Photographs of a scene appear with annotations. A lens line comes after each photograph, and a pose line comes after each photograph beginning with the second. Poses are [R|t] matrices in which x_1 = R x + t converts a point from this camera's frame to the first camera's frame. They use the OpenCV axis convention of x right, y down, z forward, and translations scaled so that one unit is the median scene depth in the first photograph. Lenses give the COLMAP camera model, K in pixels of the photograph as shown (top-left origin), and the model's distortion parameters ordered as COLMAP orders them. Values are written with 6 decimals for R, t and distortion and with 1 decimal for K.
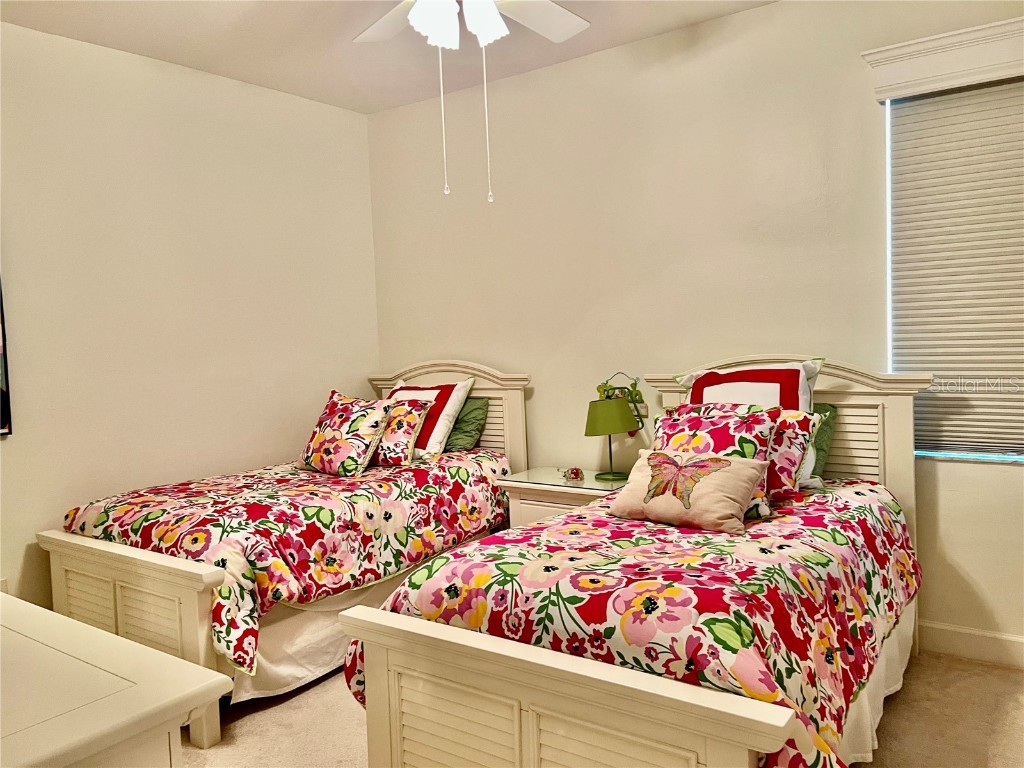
lens RADIAL K [[771.6, 0, 506.5], [0, 771.6, 382.3], [0, 0, 1]] dist [0.046249, -0.019342]
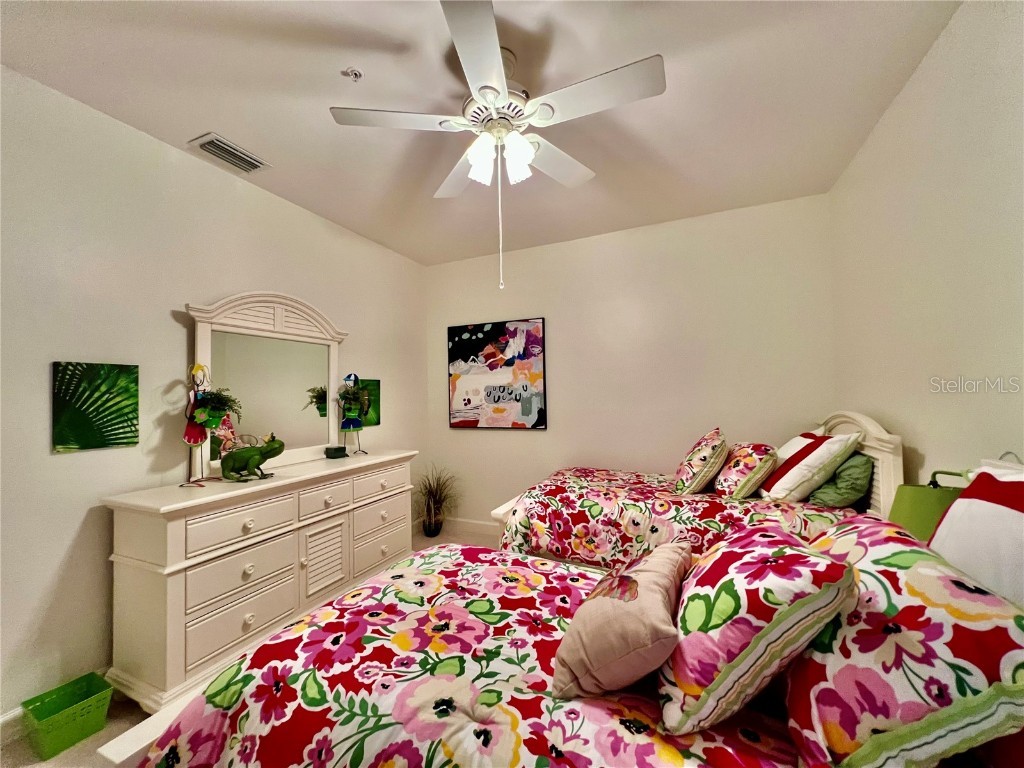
lens RADIAL K [[407.6, 0, 510.3], [0, 407.6, 383.9], [0, 0, 1]] dist [0.000166, 0.000622]
pose [[0.208718, 0.010420, -0.977920, 0.500747], [-0.056038, 0.998428, -0.001322, -0.058382], [0.976369, 0.055077, 0.208974, 0.680684]]
